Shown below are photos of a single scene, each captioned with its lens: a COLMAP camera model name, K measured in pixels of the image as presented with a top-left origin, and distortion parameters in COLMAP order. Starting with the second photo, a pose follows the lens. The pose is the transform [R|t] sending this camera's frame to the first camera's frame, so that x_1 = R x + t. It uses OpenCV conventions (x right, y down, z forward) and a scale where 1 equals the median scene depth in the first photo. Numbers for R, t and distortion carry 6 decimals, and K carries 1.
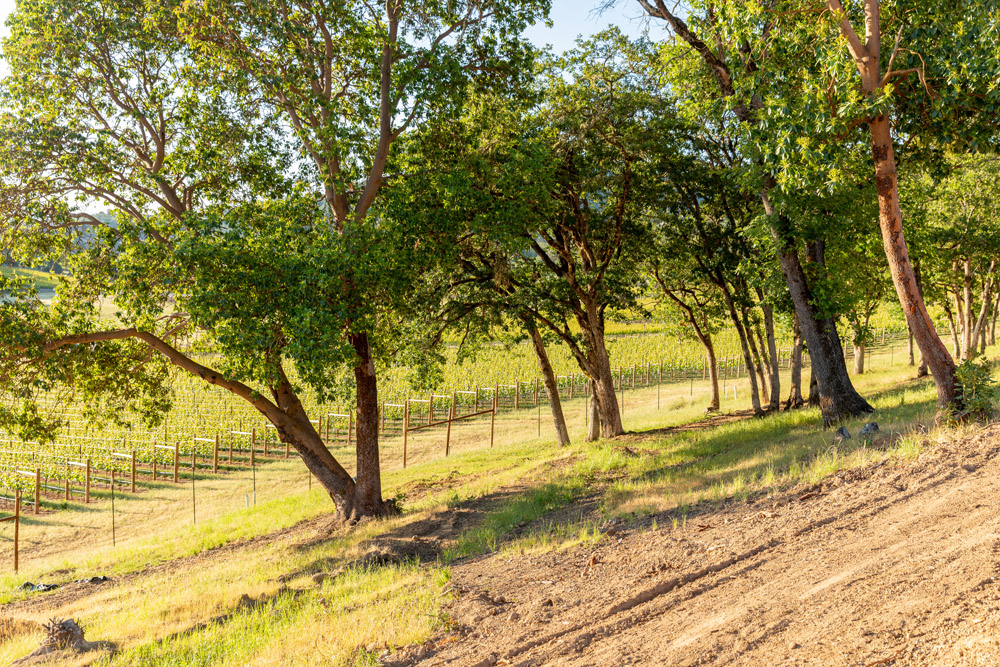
lens RADIAL K [[987.5, 0, 499.2], [0, 987.5, 329.9], [0, 0, 1]] dist [0.001962, 0.000000]
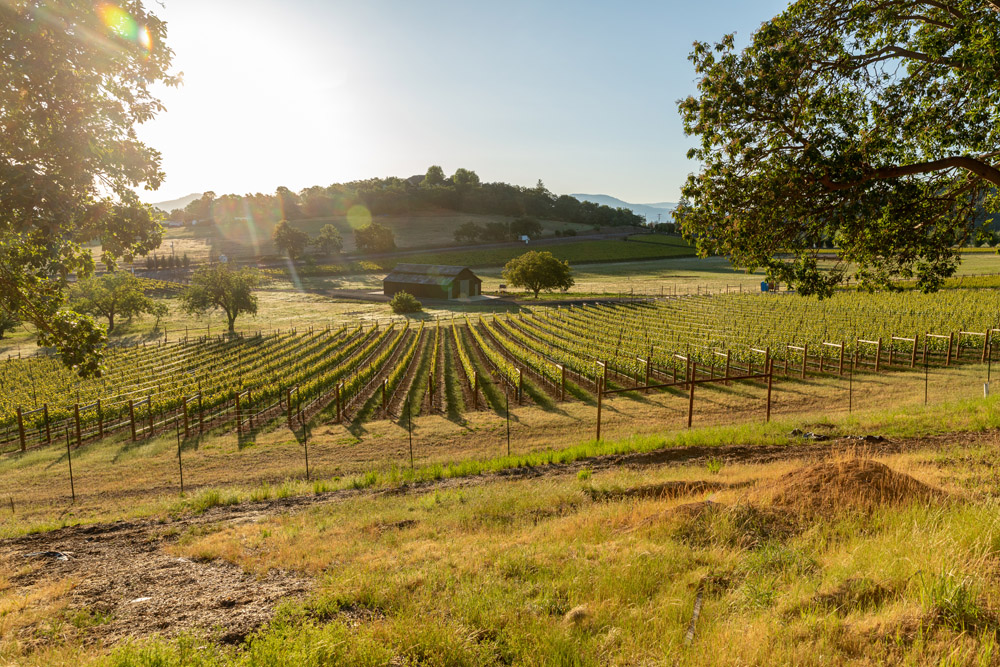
lens RADIAL K [[687.6, 0, 498.0], [0, 687.6, 331.8], [0, 0, 1]] dist [0.008601, 0.003710]
pose [[0.712853, 0.066157, -0.698186, -0.182360], [-0.003229, 0.995840, 0.091065, 0.077817], [0.701306, -0.062661, 0.710101, 0.233809]]
